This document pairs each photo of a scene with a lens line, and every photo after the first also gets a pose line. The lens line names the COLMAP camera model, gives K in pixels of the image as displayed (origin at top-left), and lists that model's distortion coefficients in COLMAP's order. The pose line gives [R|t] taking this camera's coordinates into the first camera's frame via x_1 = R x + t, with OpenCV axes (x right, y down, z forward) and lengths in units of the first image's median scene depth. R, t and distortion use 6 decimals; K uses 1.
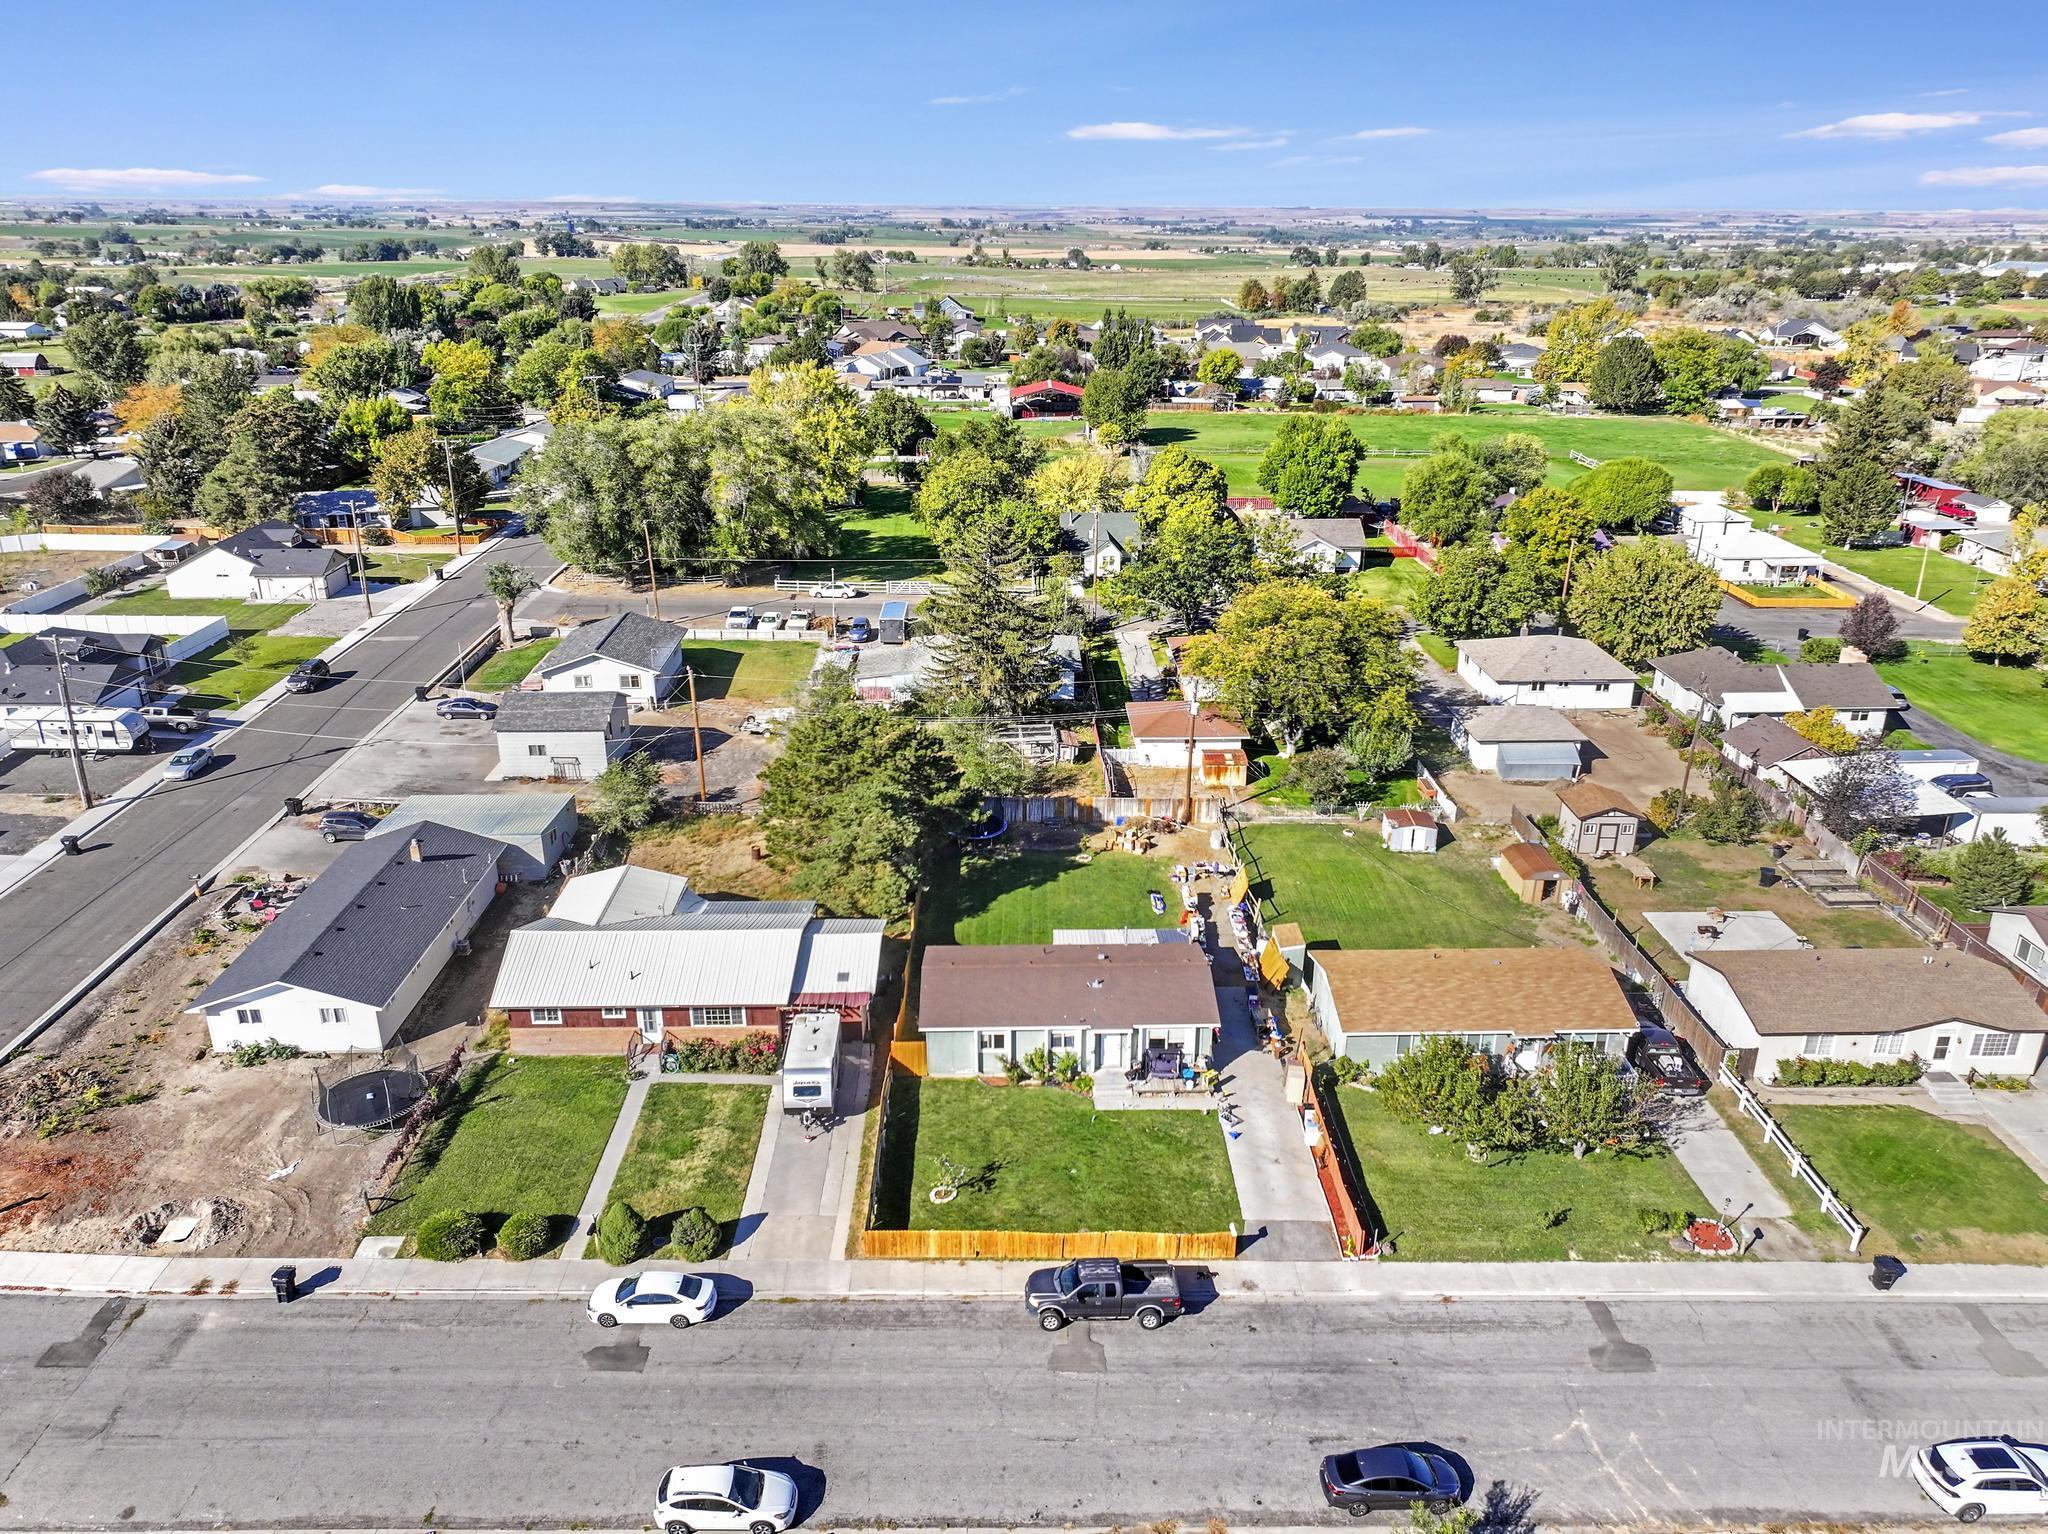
lens RADIAL K [[1453.0, 0, 1029.4], [0, 1453.0, 764.3], [0, 0, 1]] dist [-0.003262, 0.021644]
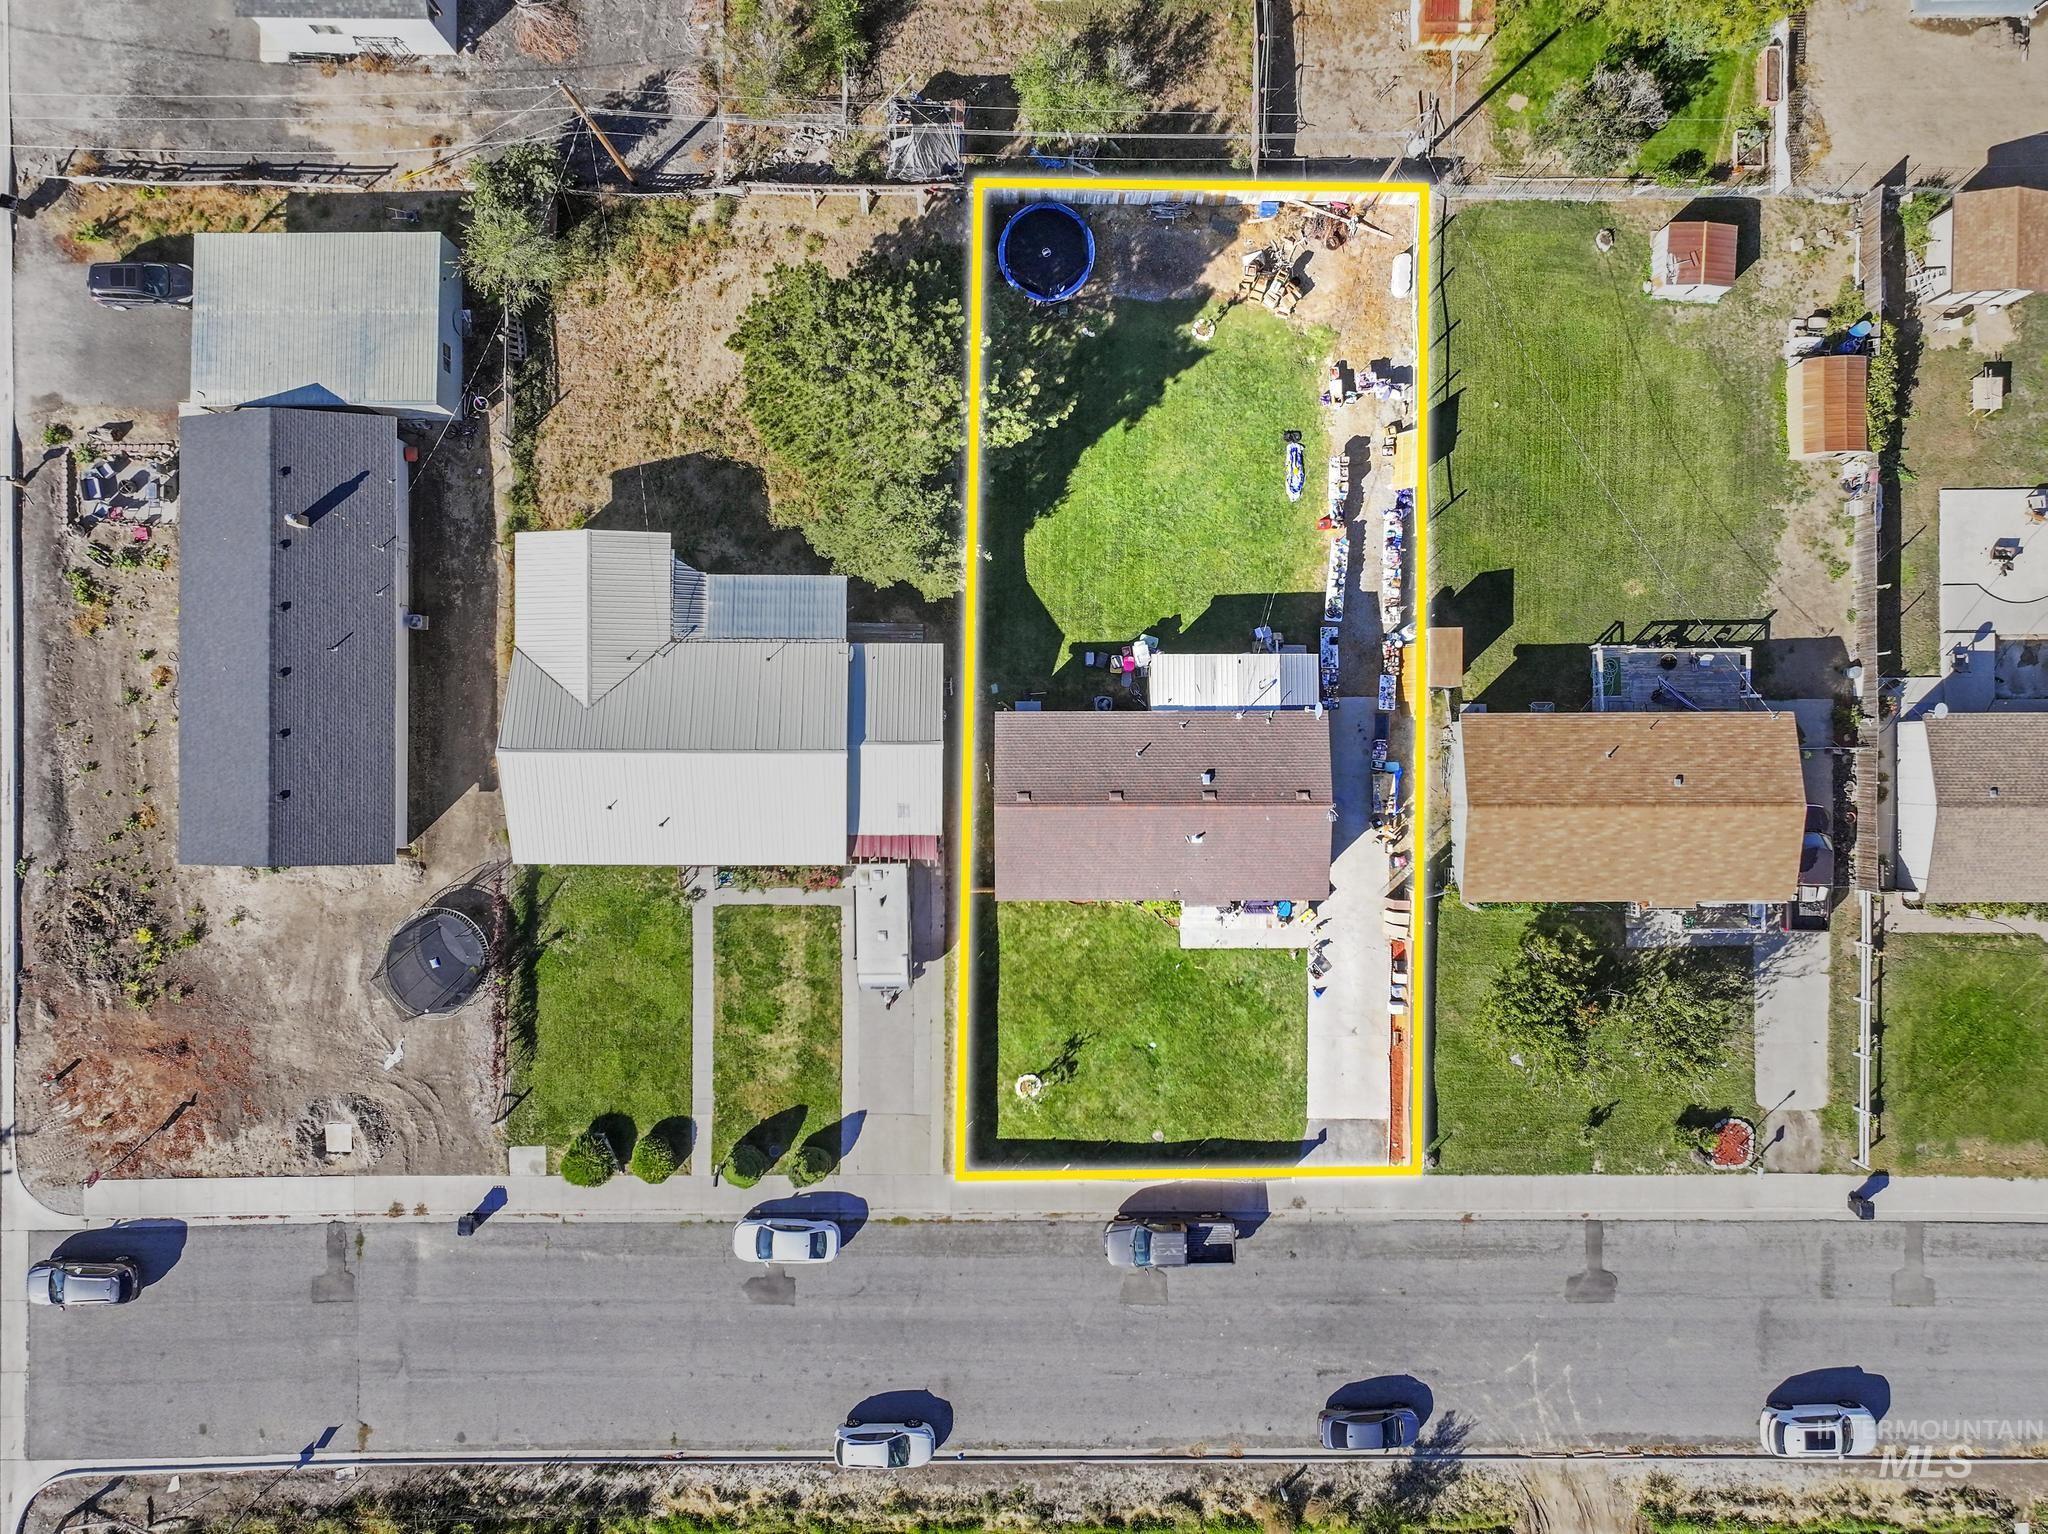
lens RADIAL K [[1487.0, 0, 1024.0], [0, 1487.0, 767.0], [0, 0, 1]] dist [0.004727, 0.002426]
pose [[0.999746, 0.020939, -0.008278, -0.049095], [0.000090, 0.363901, 0.931438, -0.671678], [0.022516, -0.931202, 0.363807, 0.693812]]
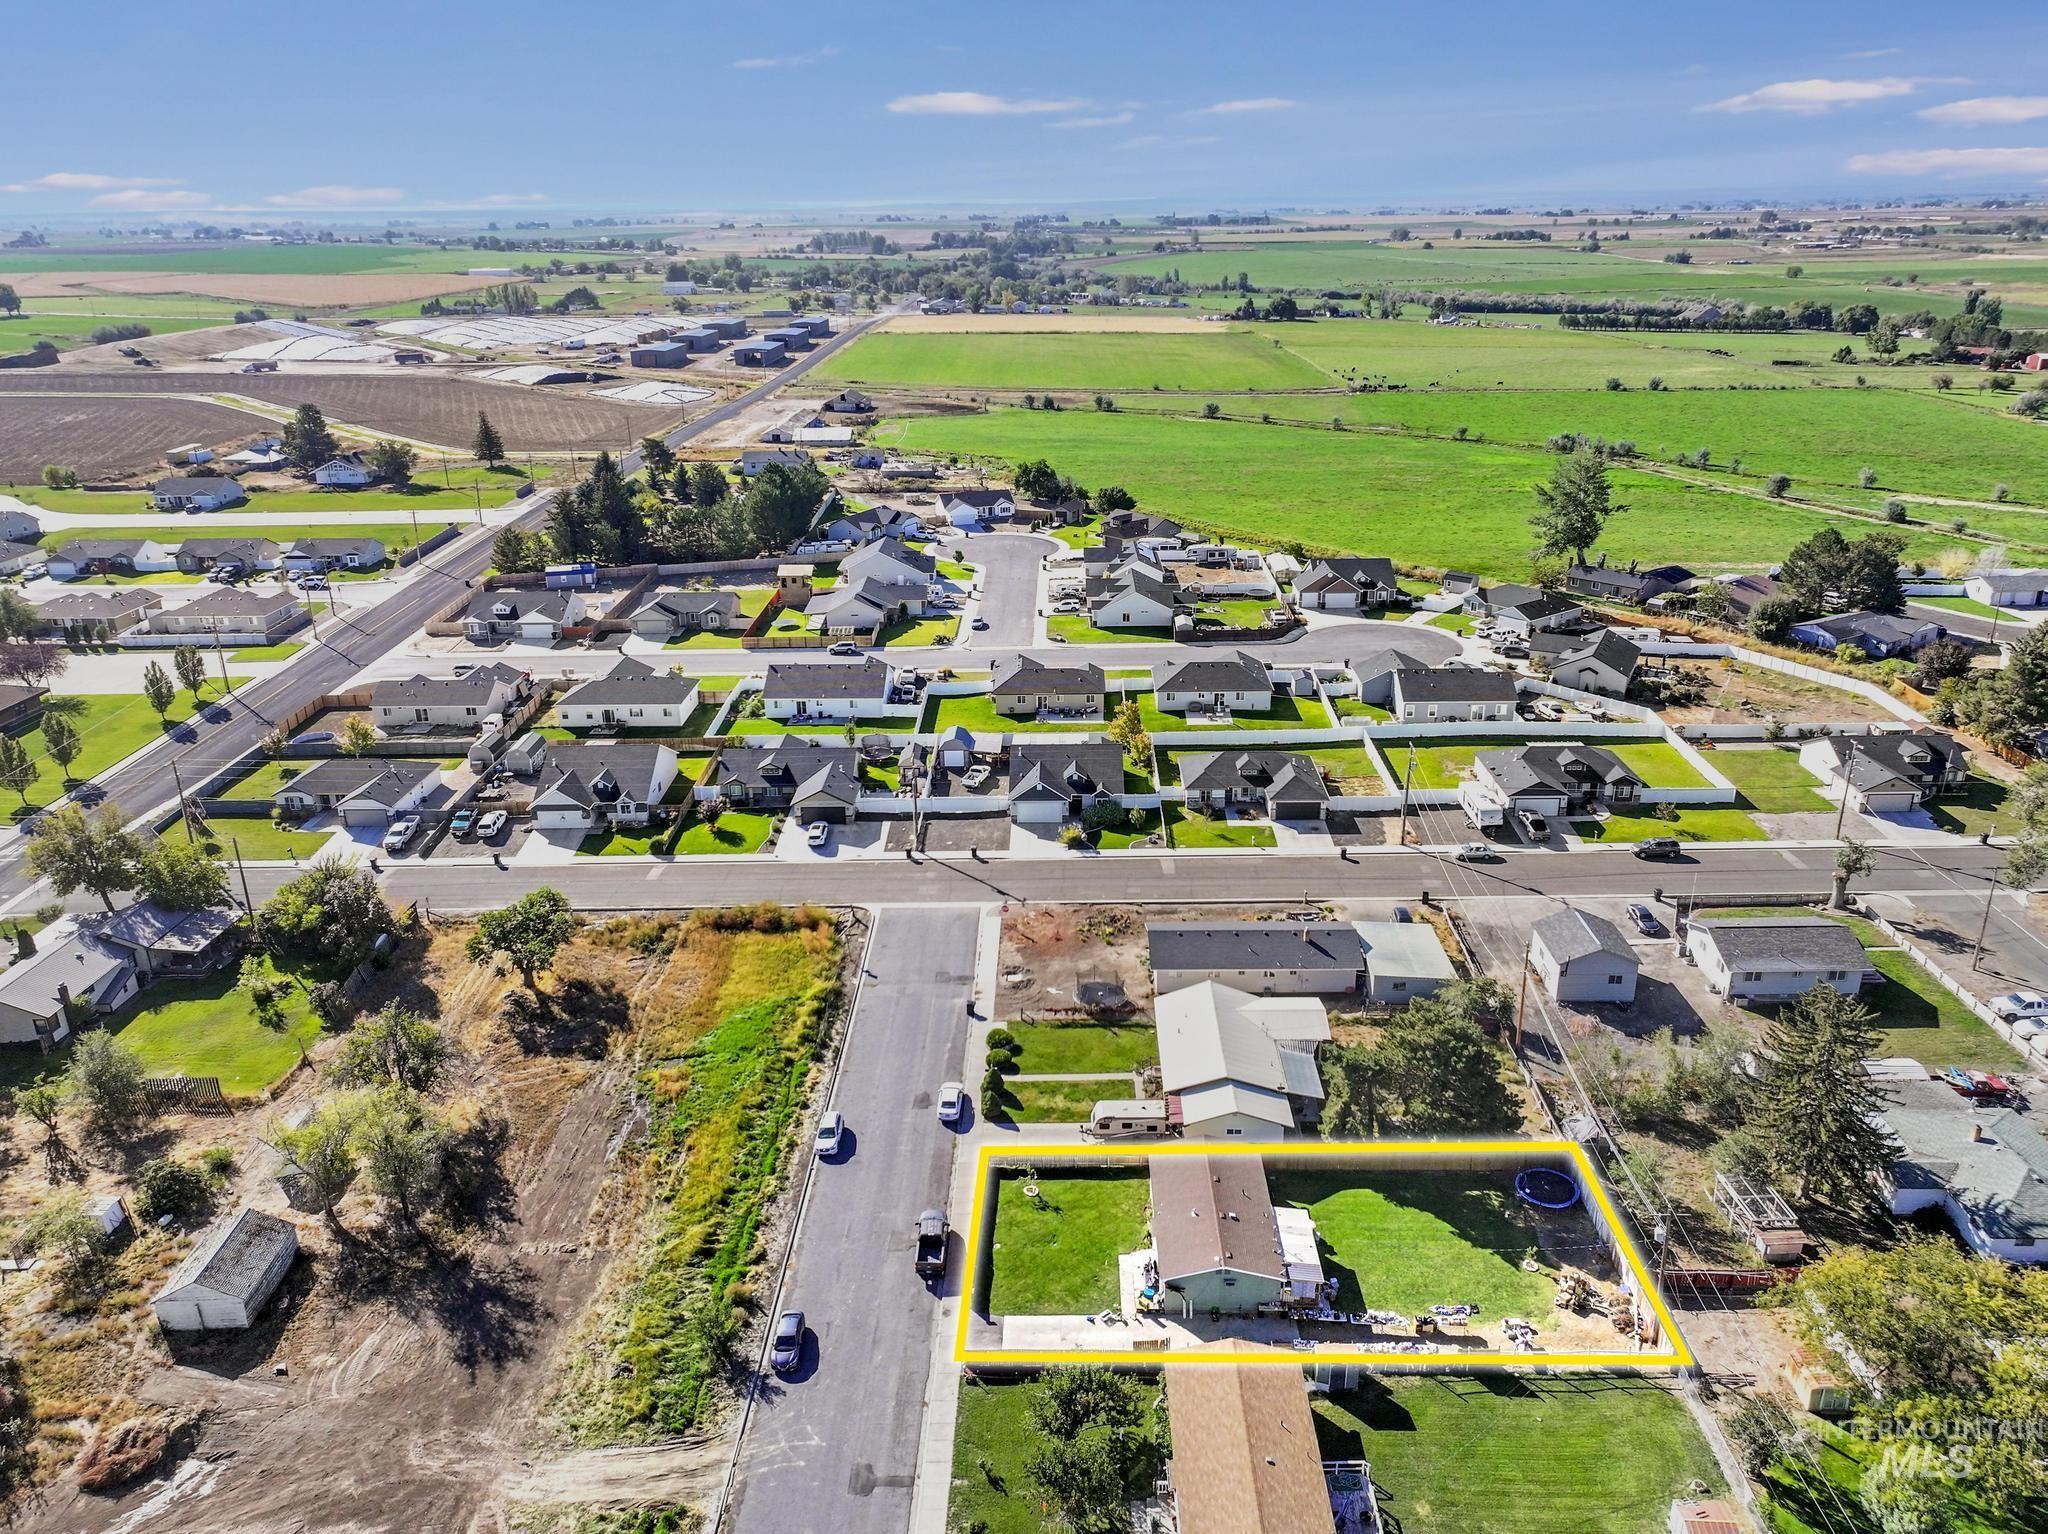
lens RADIAL K [[1453.0, 0, 1029.4], [0, 1453.0, 764.3], [0, 0, 1]] dist [-0.003262, 0.021644]
pose [[-0.044788, 0.354844, -0.933852, 1.161002], [-0.343104, 0.872464, 0.347973, -0.631165], [0.938229, 0.335993, 0.082673, 0.577272]]
